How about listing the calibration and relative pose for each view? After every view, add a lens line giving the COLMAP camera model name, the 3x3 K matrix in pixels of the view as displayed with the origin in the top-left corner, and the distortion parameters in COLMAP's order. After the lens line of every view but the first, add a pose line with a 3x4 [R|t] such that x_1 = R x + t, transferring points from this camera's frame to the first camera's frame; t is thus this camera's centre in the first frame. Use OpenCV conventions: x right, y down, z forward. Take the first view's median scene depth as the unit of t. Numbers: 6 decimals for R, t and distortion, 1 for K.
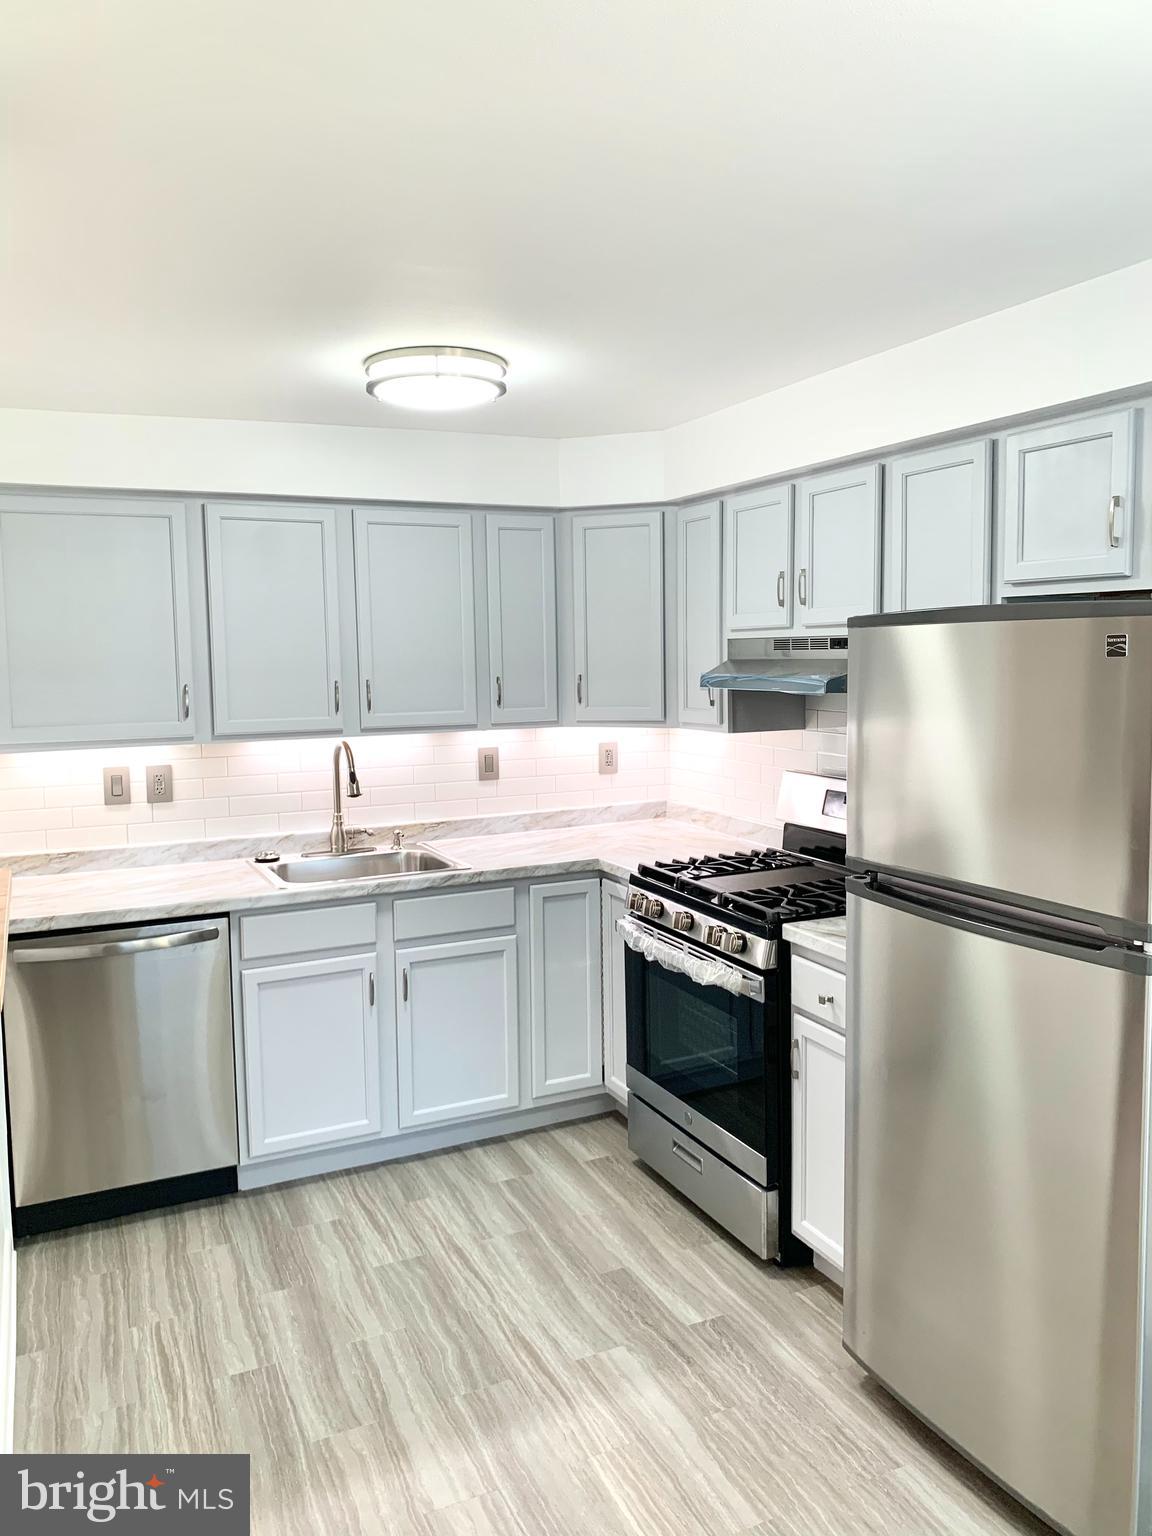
lens RADIAL K [[1207.6, 0, 576.0], [0, 1207.6, 768.0], [0, 0, 1]] dist [0.229303, -0.718198]
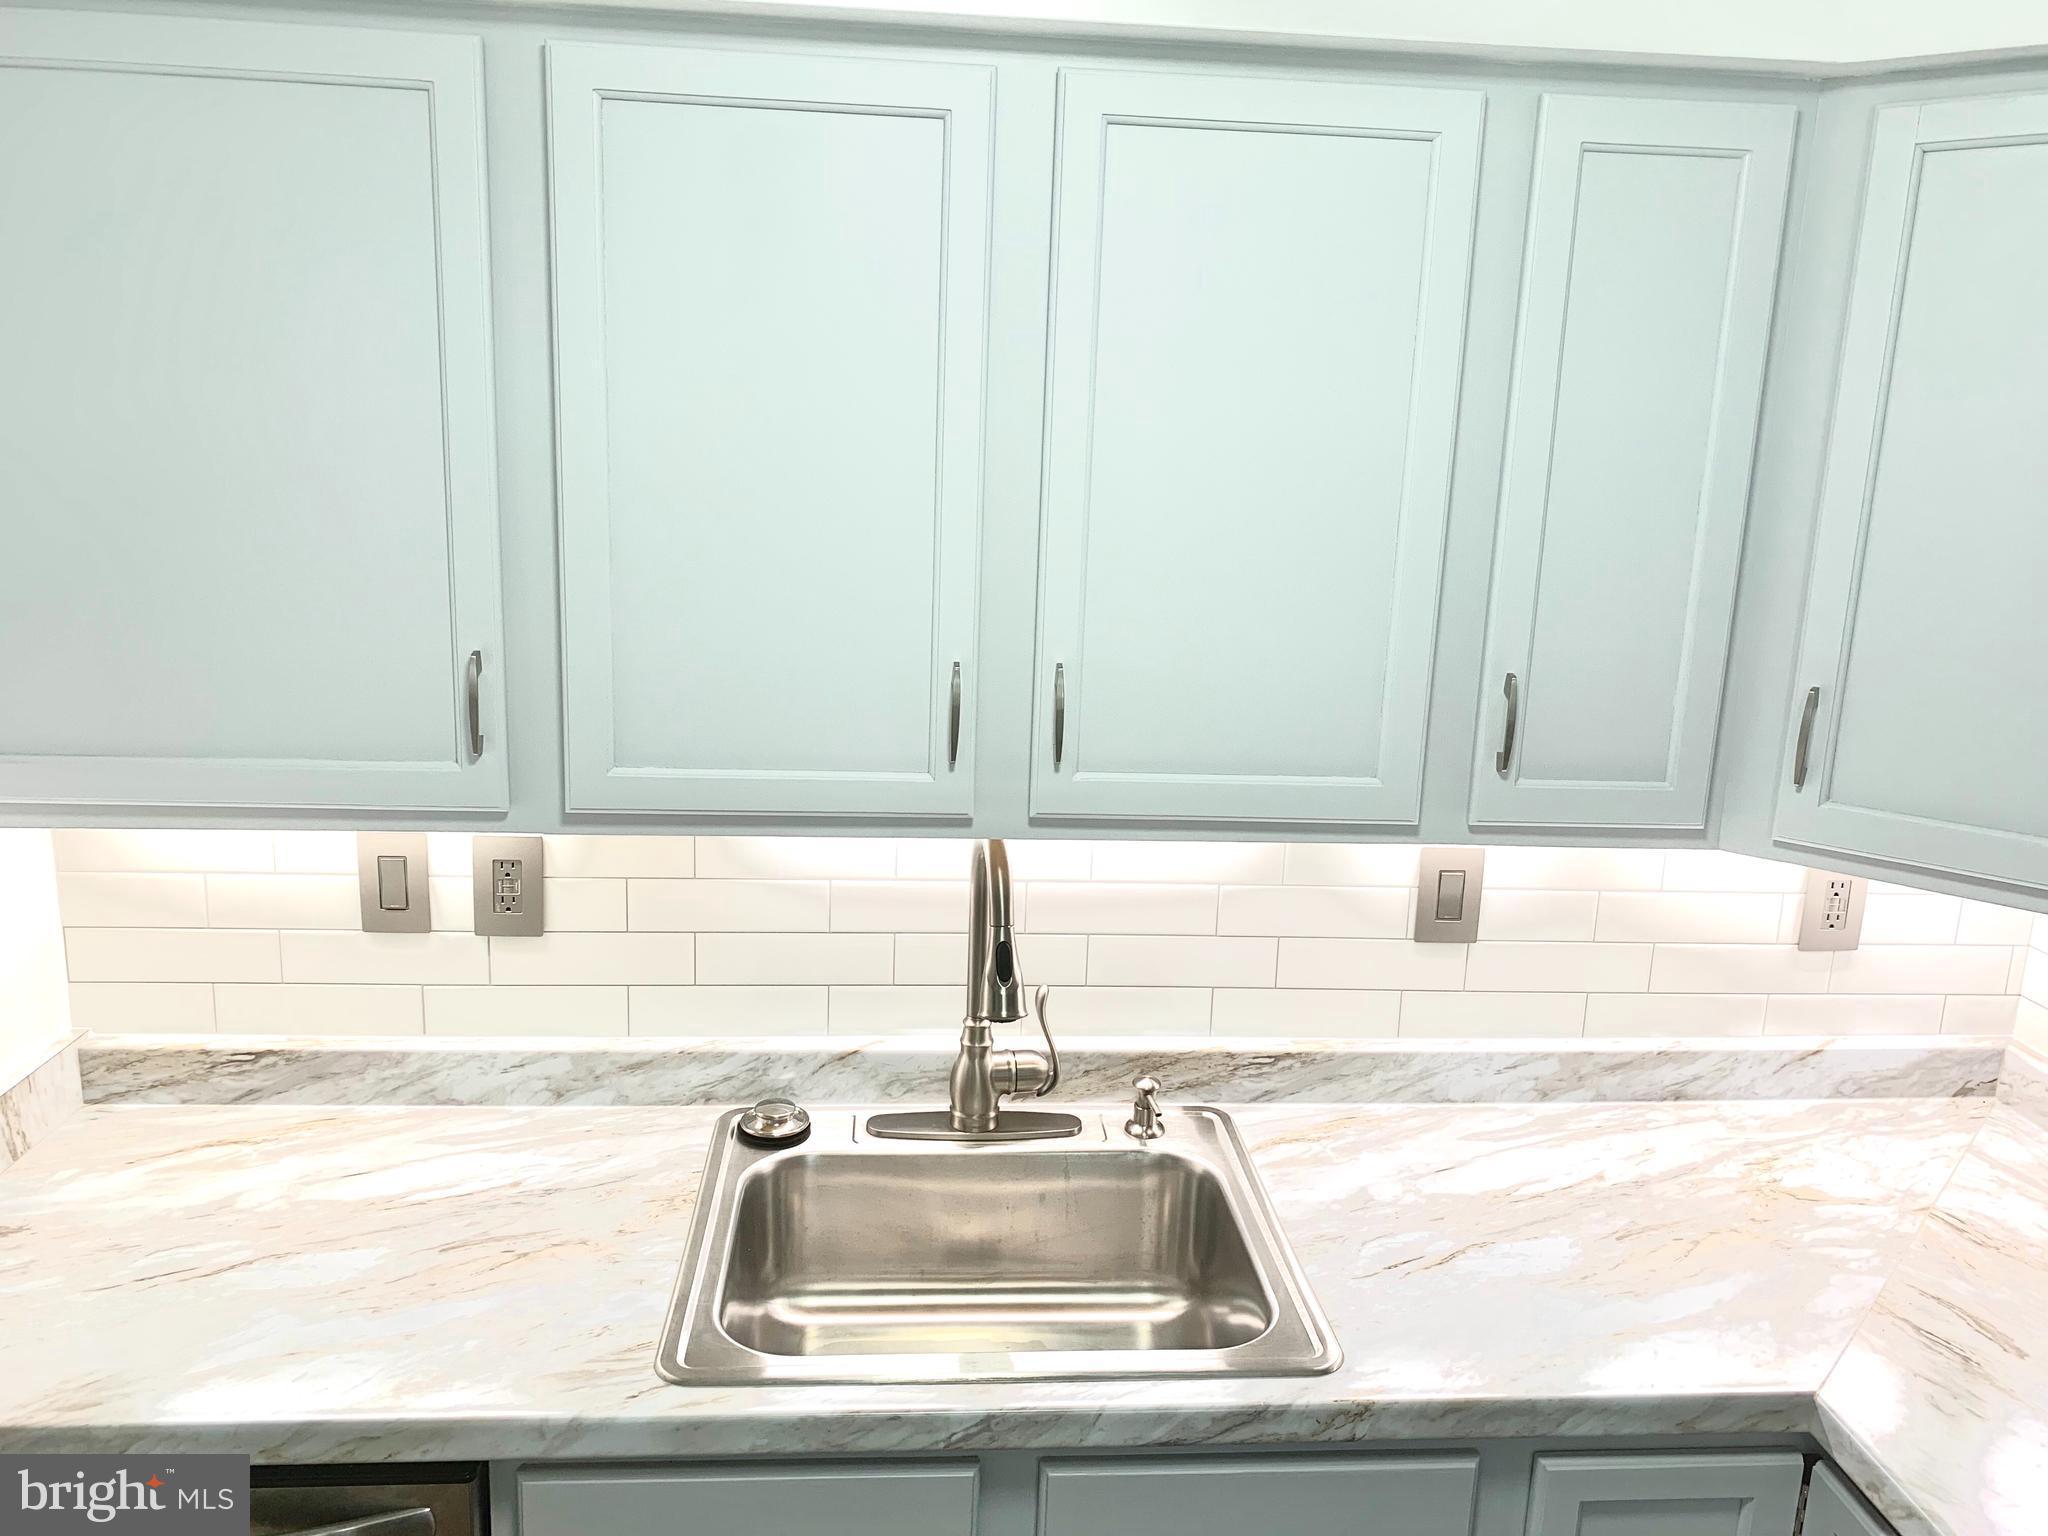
lens RADIAL K [[1576.2, 0, 1024.0], [0, 1576.2, 768.0], [0, 0, 1]] dist [0.048018, -0.067465]
pose [[0.935522, 0.124781, -0.330497, -0.047356], [-0.084657, 0.987469, 0.133188, -0.098128], [0.342975, -0.096621, 0.934362, 0.628576]]
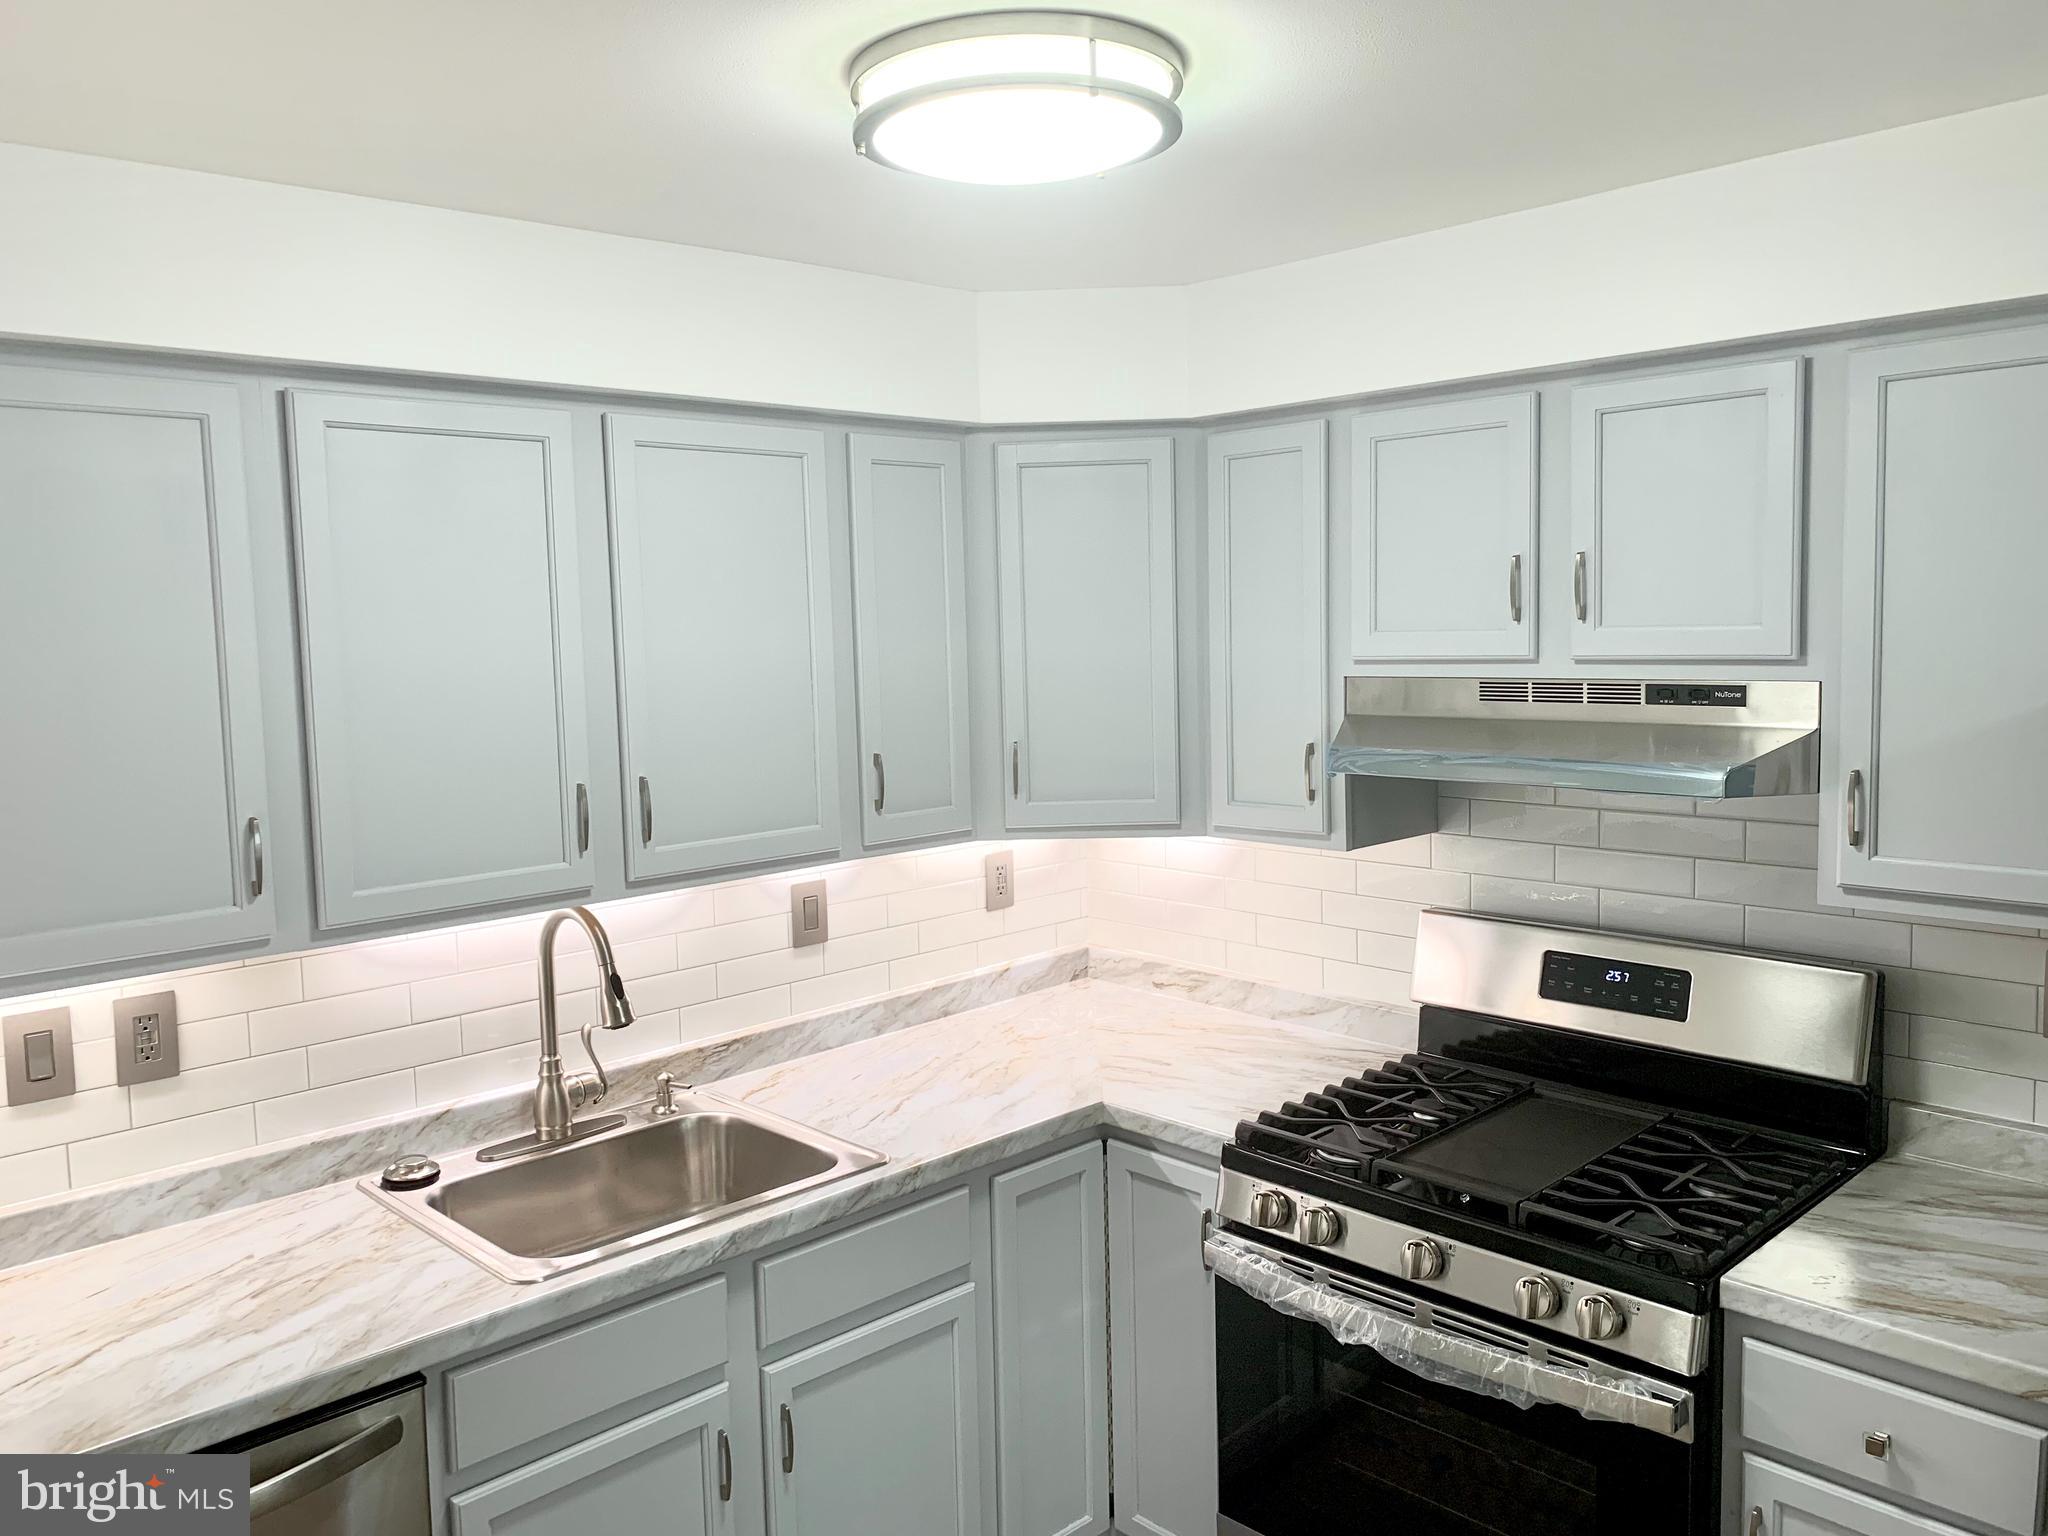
lens RADIAL K [[1576.2, 0, 1024.0], [0, 1576.2, 768.0], [0, 0, 1]] dist [0.048018, -0.067465]
pose [[0.943628, -0.039726, 0.328617, -0.231711], [0.042582, 0.999092, -0.001496, -0.068733], [-0.328259, 0.015405, 0.944462, 0.377869]]
